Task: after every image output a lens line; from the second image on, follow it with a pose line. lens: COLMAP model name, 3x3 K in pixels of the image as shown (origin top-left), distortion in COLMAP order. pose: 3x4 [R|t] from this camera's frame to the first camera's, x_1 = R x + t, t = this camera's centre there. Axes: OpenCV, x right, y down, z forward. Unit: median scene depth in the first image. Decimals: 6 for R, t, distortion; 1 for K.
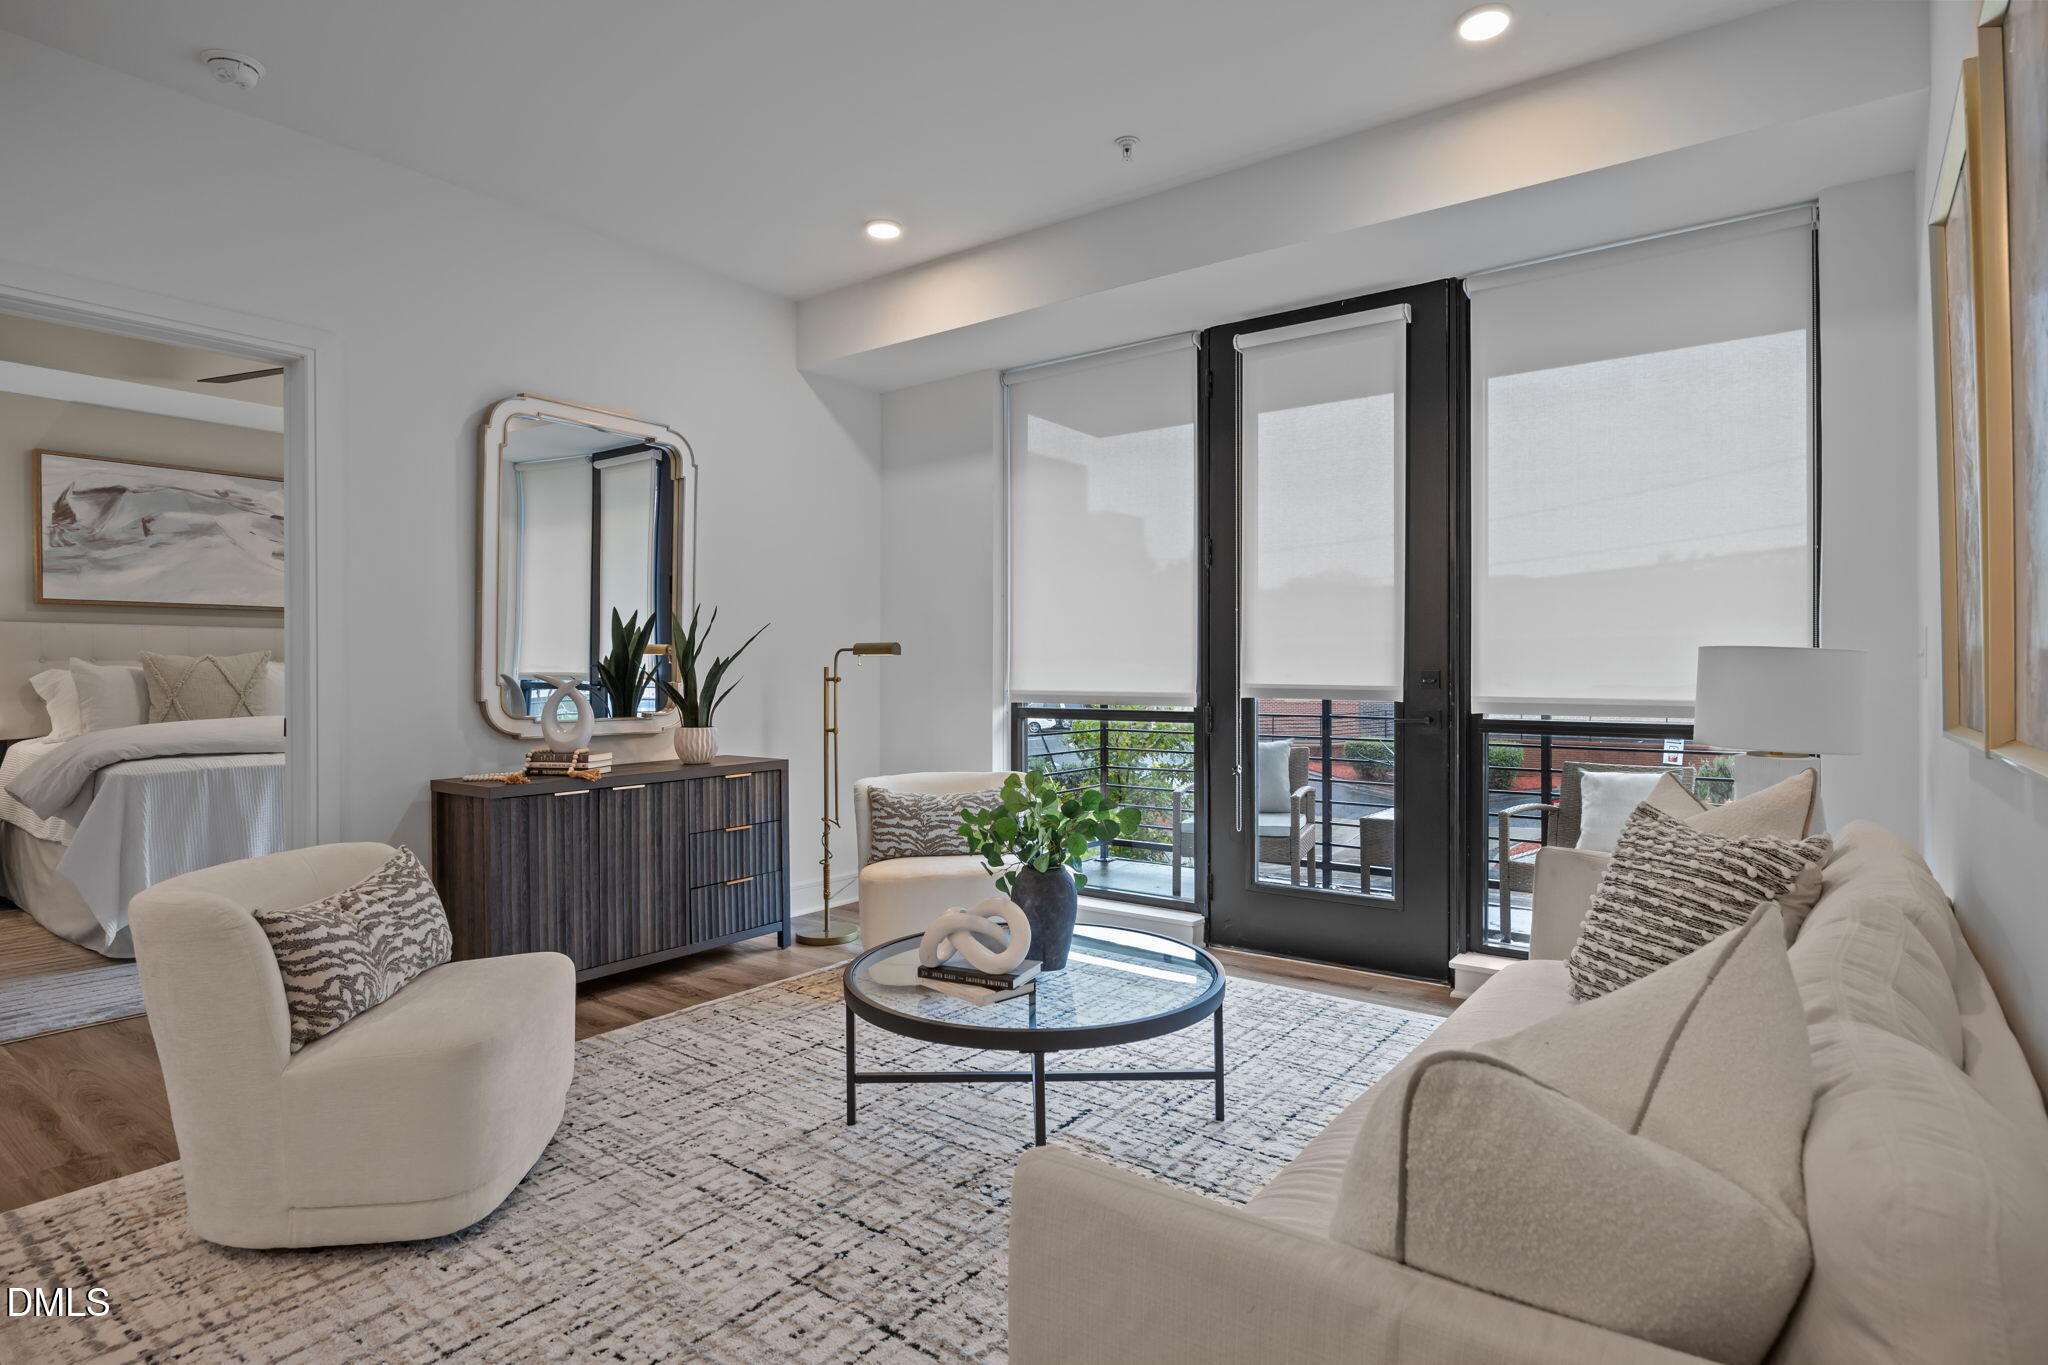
lens RADIAL K [[1104.4, 0, 1021.1], [0, 1104.4, 679.5], [0, 0, 1]] dist [-0.010207, 0.002501]
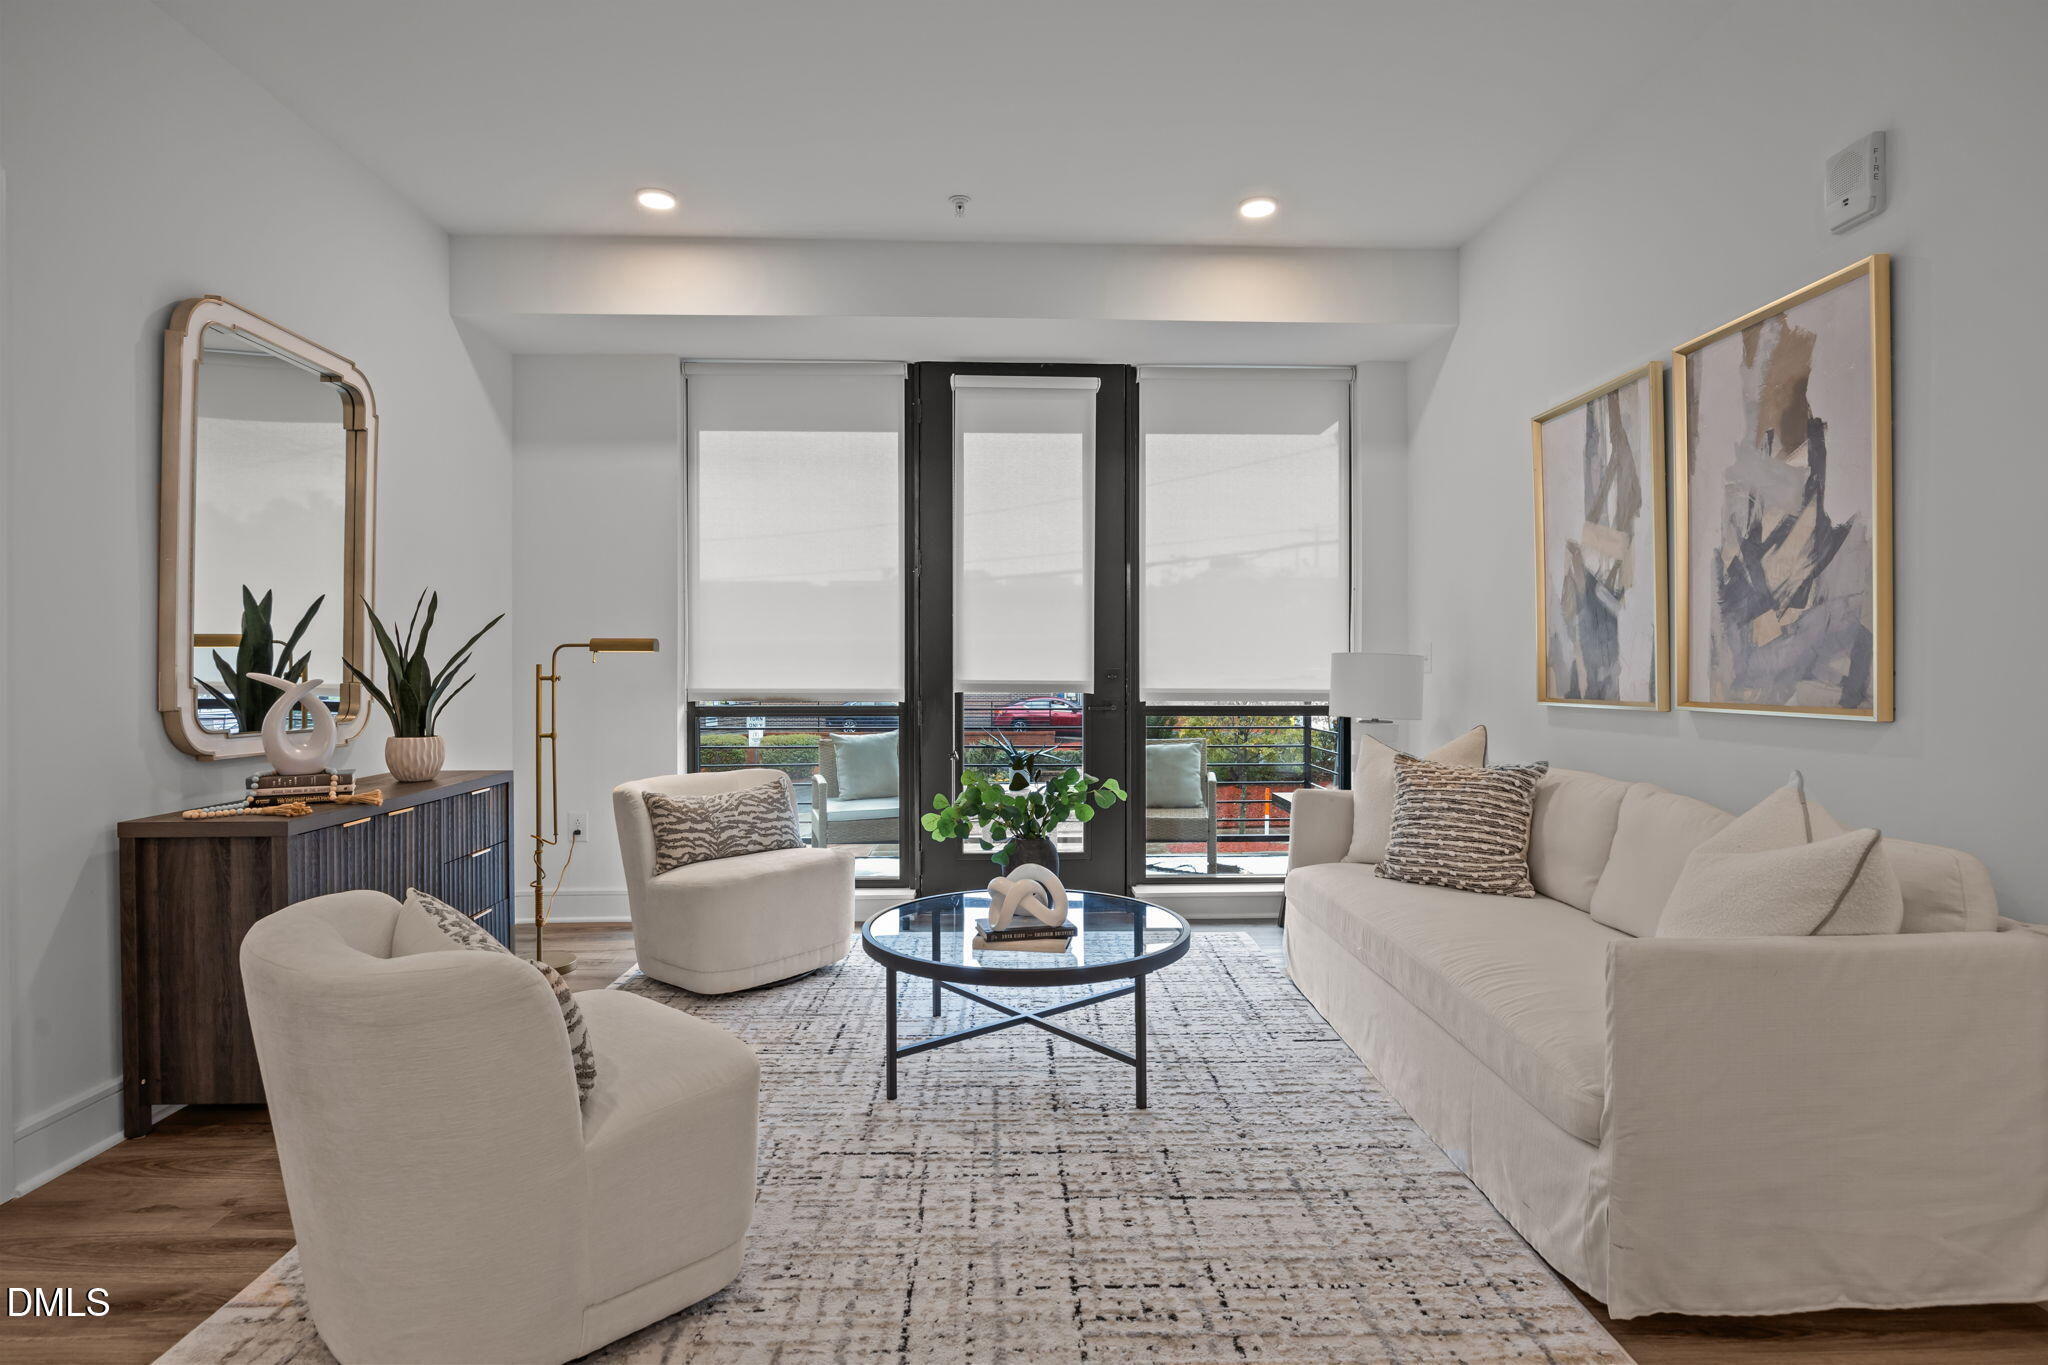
lens RADIAL K [[1104.4, 0, 1040.6], [0, 1104.4, 690.3], [0, 0, 1]] dist [-0.010207, 0.002501]
pose [[0.763358, -0.011486, 0.645873, -0.511337], [0.005270, 0.999919, 0.011554, 0.001429], [-0.645954, -0.005416, 0.763357, 0.075483]]
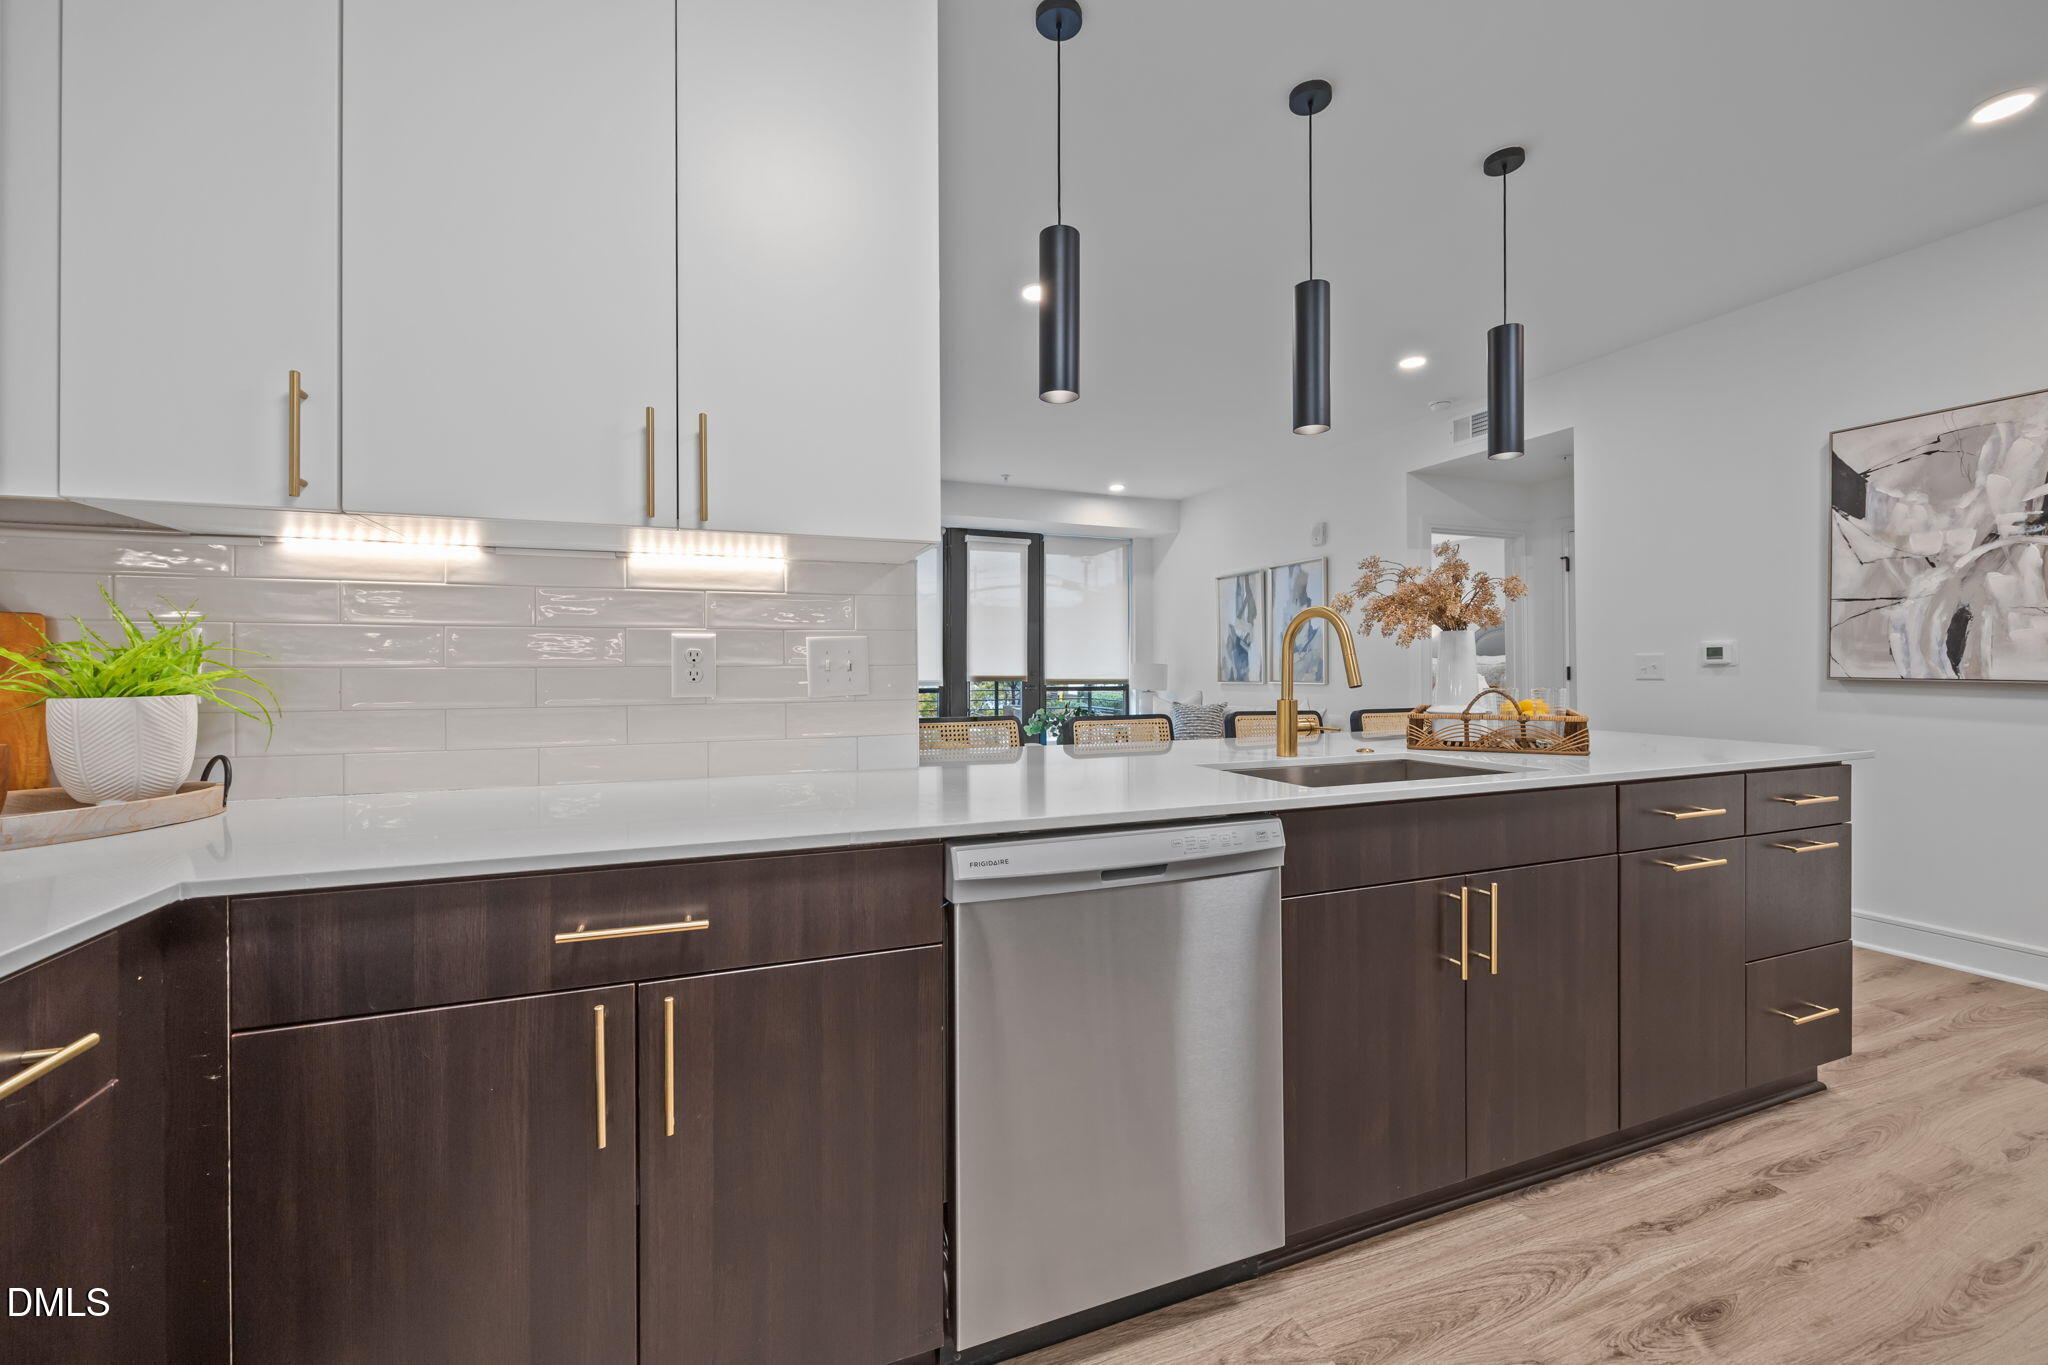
lens RADIAL K [[819.6, 0, 1020.4], [0, 819.6, 670.8], [0, 0, 1]] dist [-0.000827, -0.000032]
pose [[0.544449, 0.006246, 0.838771, -1.408080], [-0.001445, 0.999978, -0.006509, 0.011330], [-0.838793, 0.002332, 0.544446, -0.128349]]
